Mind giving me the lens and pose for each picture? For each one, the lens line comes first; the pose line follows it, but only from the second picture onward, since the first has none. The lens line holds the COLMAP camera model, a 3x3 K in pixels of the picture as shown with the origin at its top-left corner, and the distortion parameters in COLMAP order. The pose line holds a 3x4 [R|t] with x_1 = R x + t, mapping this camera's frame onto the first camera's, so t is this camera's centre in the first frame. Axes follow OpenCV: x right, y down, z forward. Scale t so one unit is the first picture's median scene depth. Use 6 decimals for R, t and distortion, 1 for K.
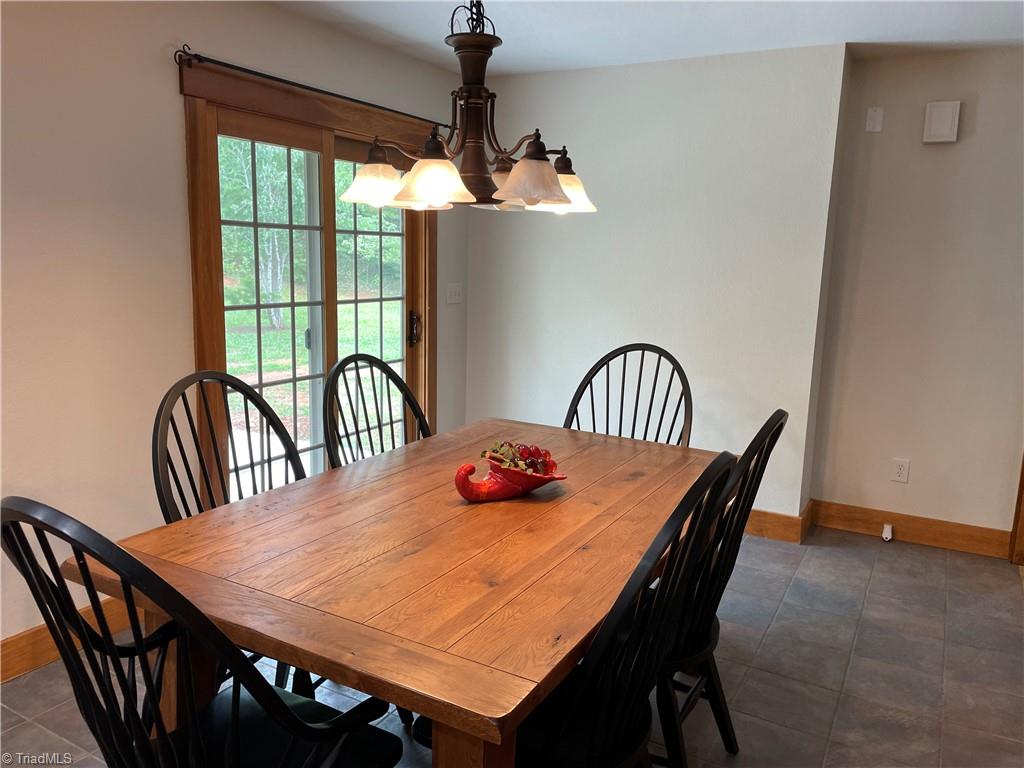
lens RADIAL K [[774.9, 0, 512.0], [0, 774.9, 384.0], [0, 0, 1]] dist [-0.002834, -0.001605]
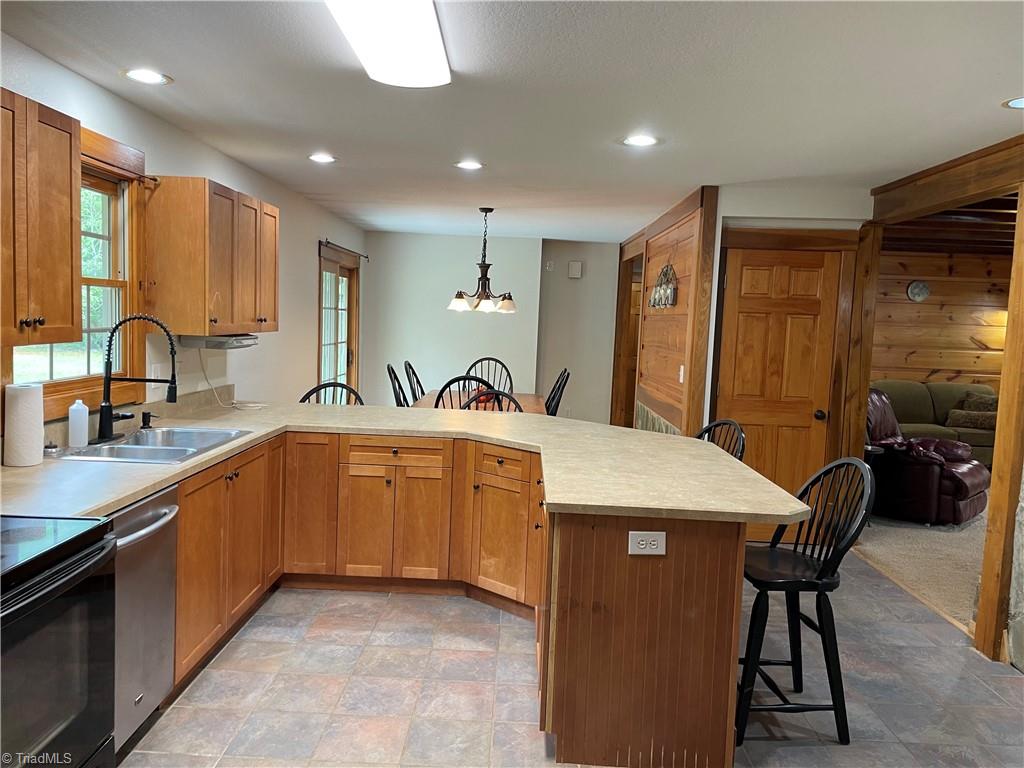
lens RADIAL K [[774.9, 0, 512.0], [0, 774.9, 384.0], [0, 0, 1]] dist [-0.002834, -0.001605]
pose [[0.877928, -0.032345, 0.477700, -0.978436], [0.061222, 0.997109, -0.045000, 0.153515], [-0.474863, 0.068752, 0.877370, -1.263006]]
